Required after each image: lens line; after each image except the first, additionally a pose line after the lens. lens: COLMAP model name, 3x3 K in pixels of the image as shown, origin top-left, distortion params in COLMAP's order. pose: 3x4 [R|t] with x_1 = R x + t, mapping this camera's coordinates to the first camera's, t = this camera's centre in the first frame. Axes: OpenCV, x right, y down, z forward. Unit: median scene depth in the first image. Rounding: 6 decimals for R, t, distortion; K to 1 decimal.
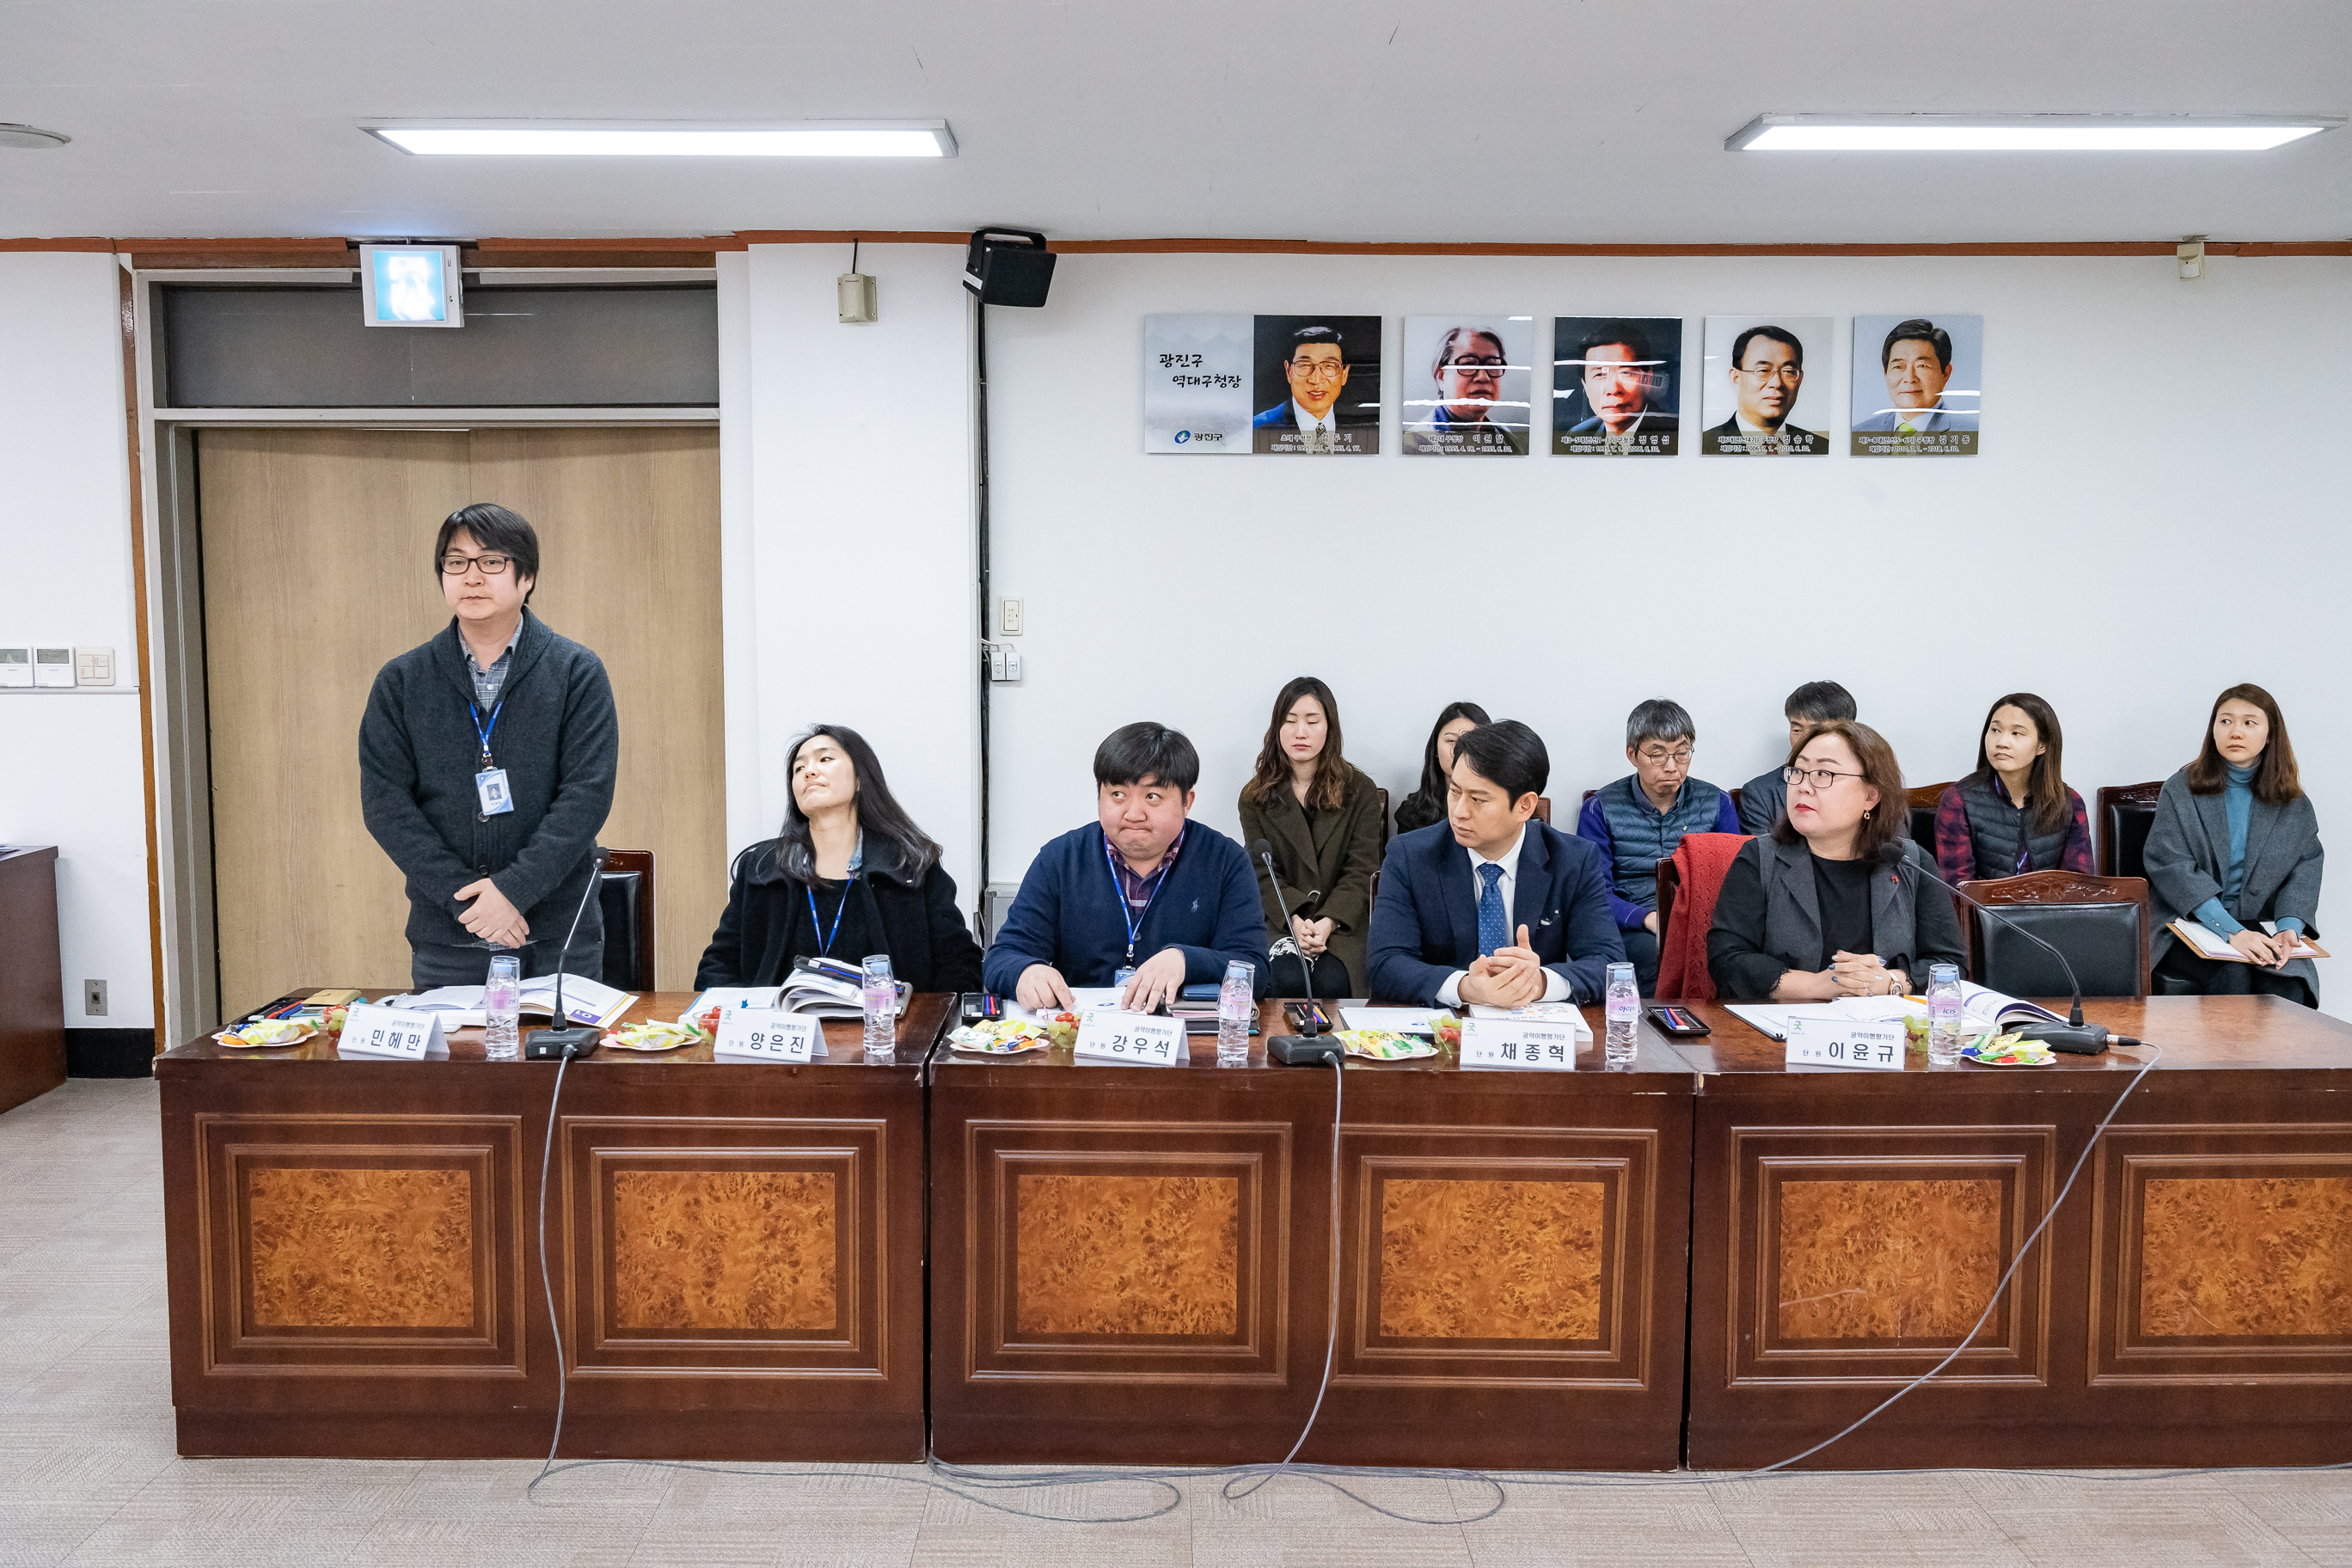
lens RADIAL K [[2120.9, 0, 1098.0], [0, 2120.9, 790.7], [0, 0, 1]] dist [-0.001615, -0.004521]
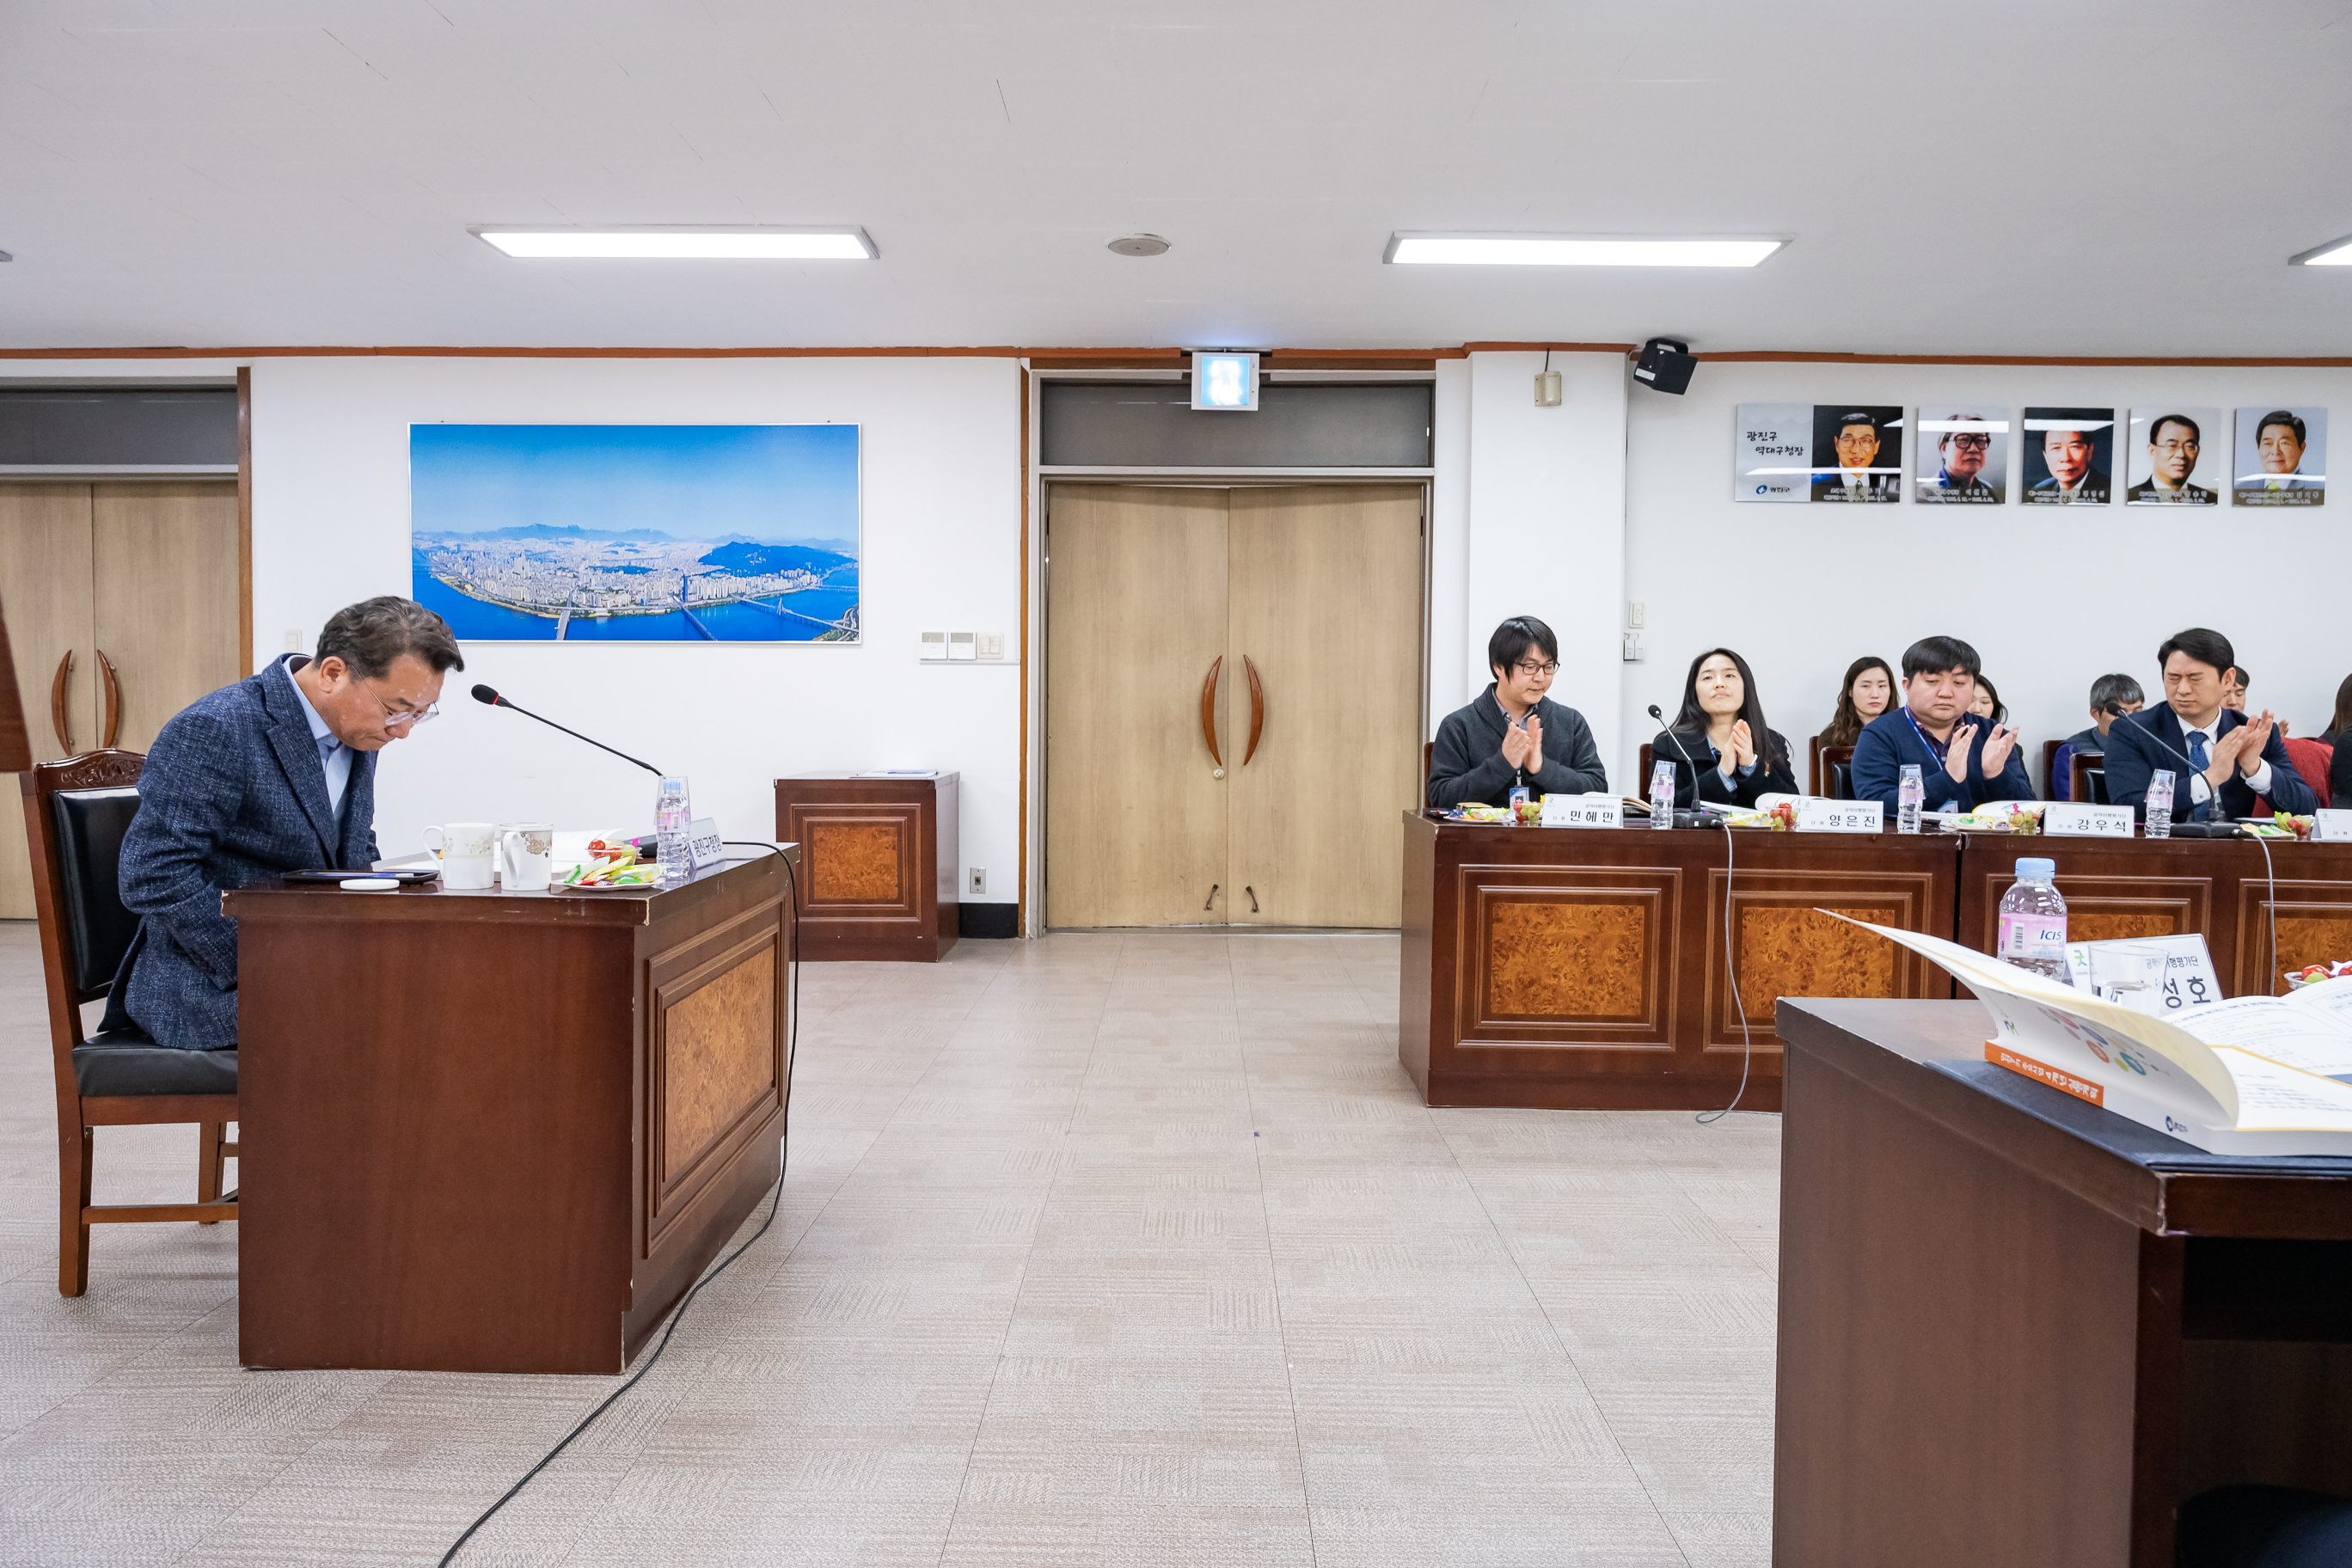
lens RADIAL K [[1594.4, 0, 1133.0], [0, 1594.4, 770.8], [0, 0, 1]] dist [-0.011157, 0.008209]
pose [[0.999802, 0.008234, -0.018127, -0.361465], [-0.009281, 0.998245, -0.058483, 0.088094], [0.017614, 0.058640, 0.998124, -0.062307]]
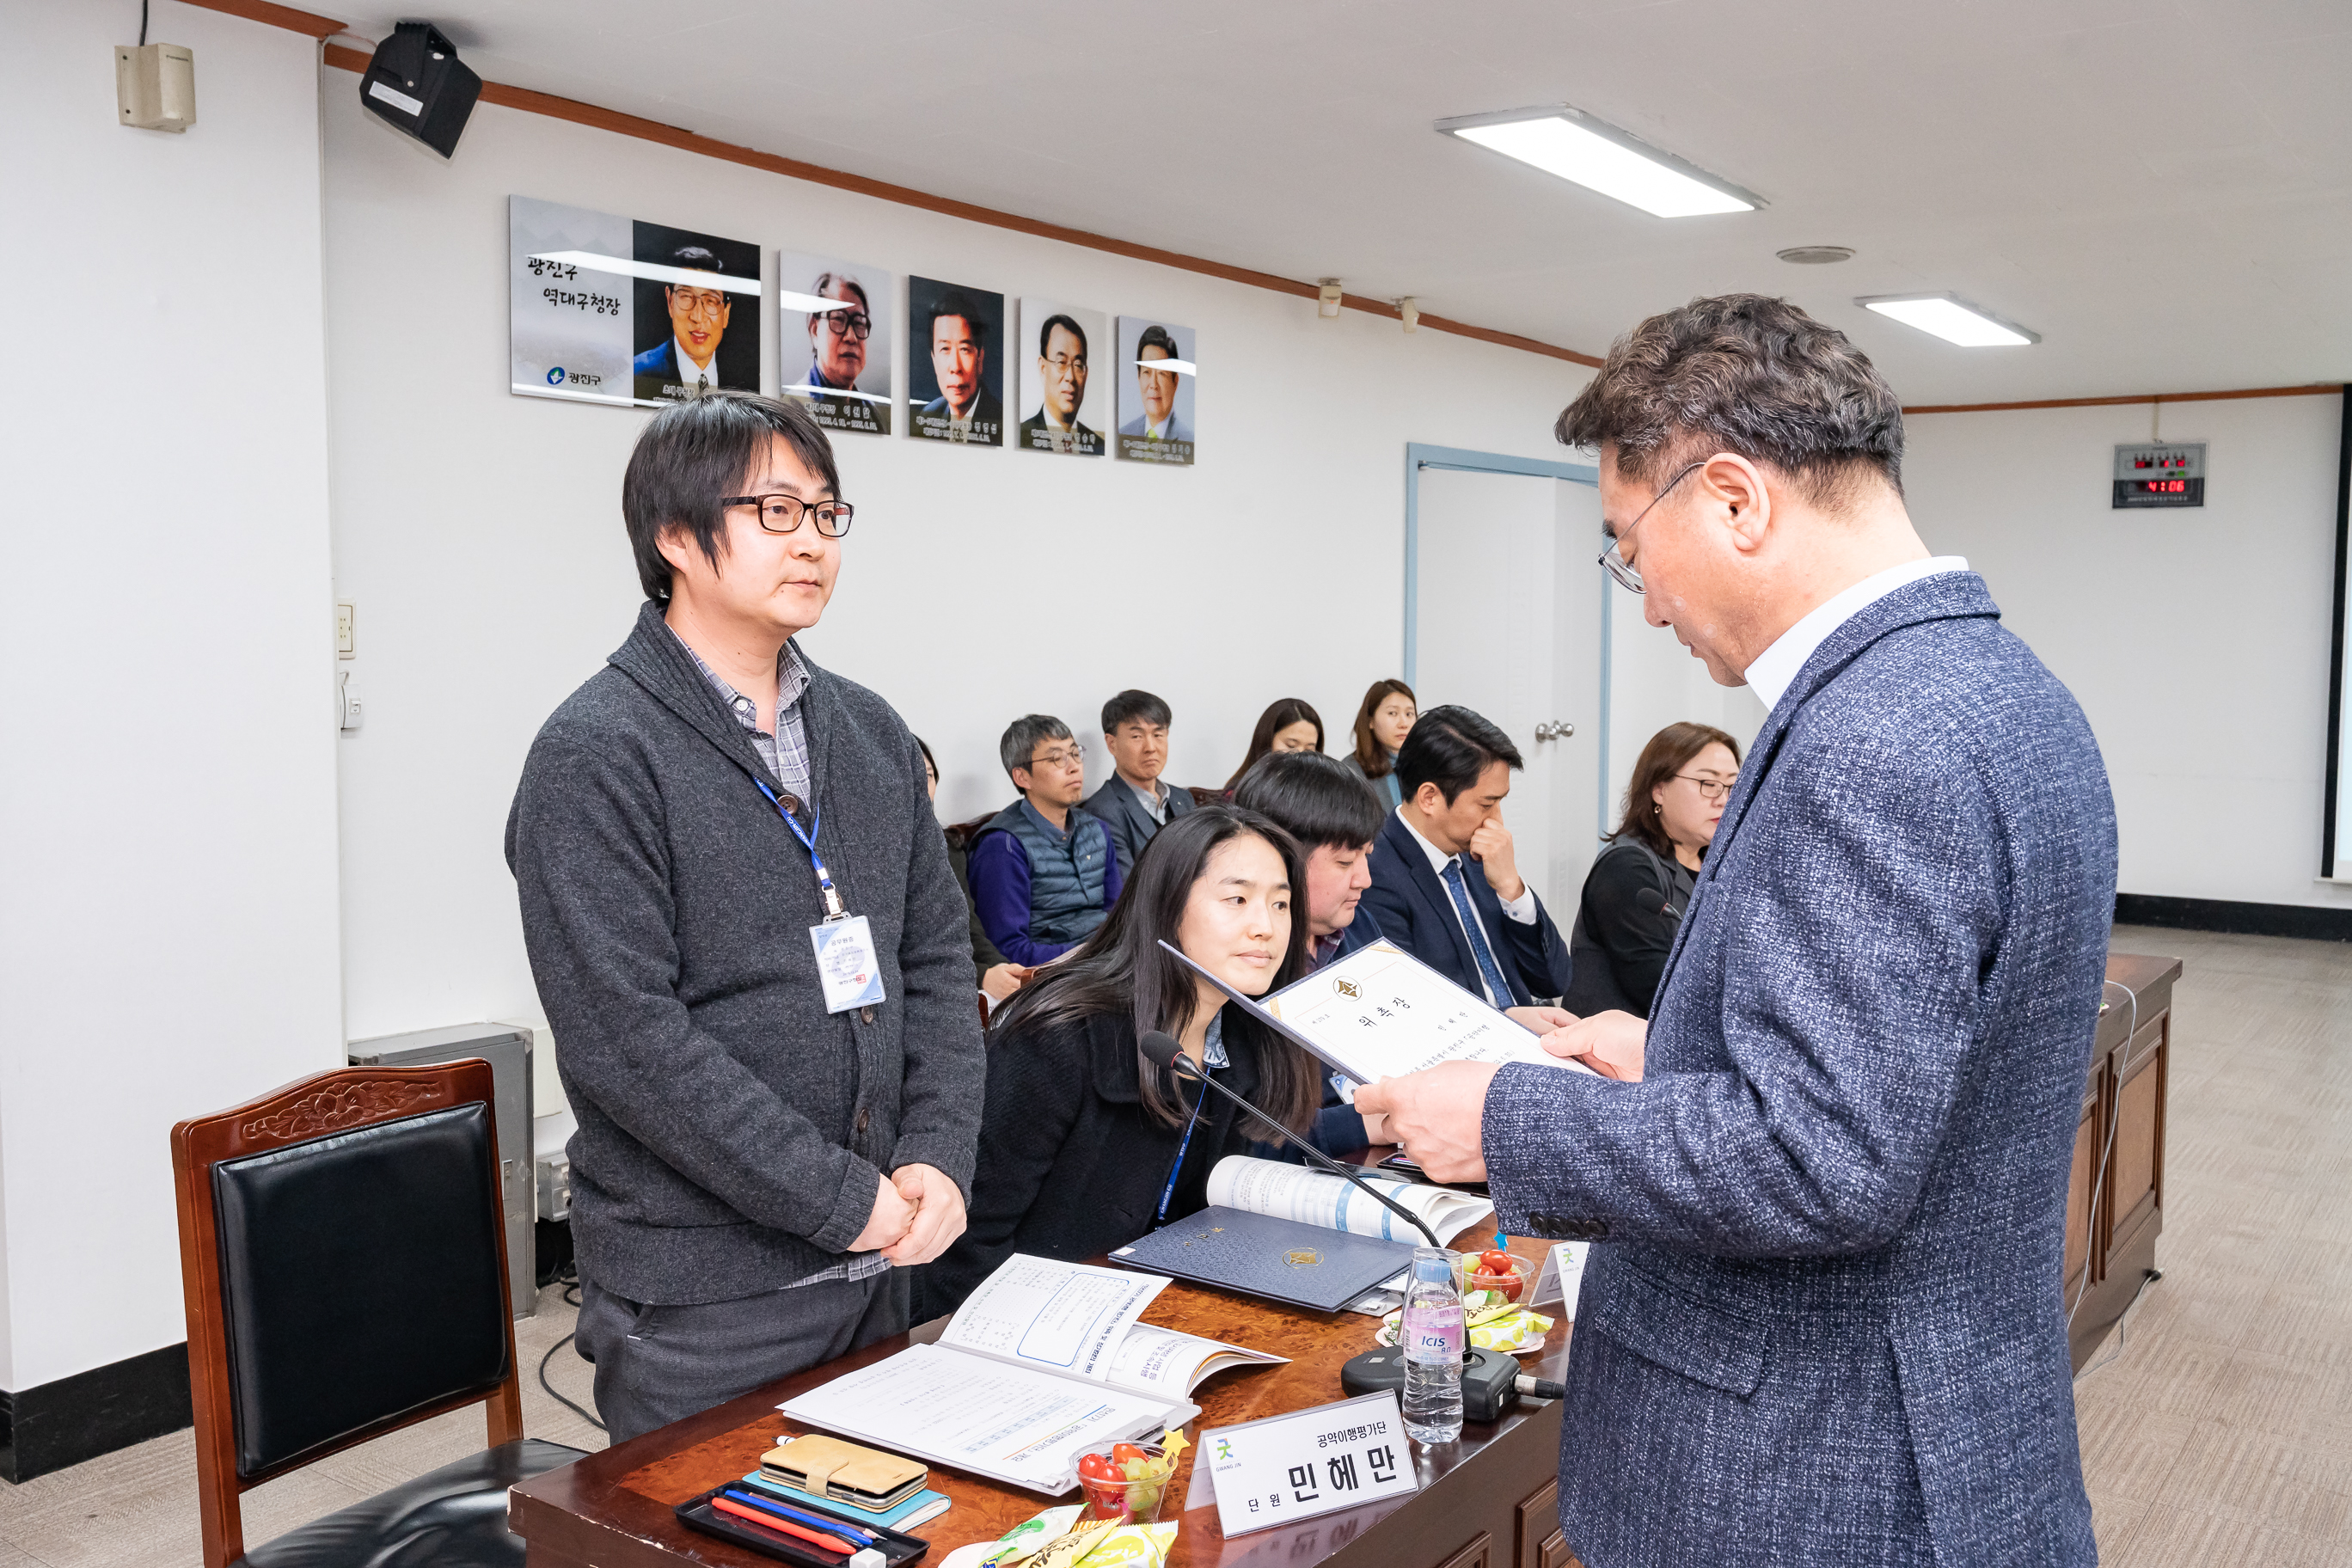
lens RADIAL K [[2112.3, 0, 1201.8], [0, 2112.3, 767.8], [0, 0, 1]] dist [-0.010046, 0.003016]
pose [[0.571981, -0.059314, 0.818119, -0.423010], [0.078621, 0.996754, 0.017297, -0.031239], [-0.816490, 0.054428, 0.574788, 0.425154]]
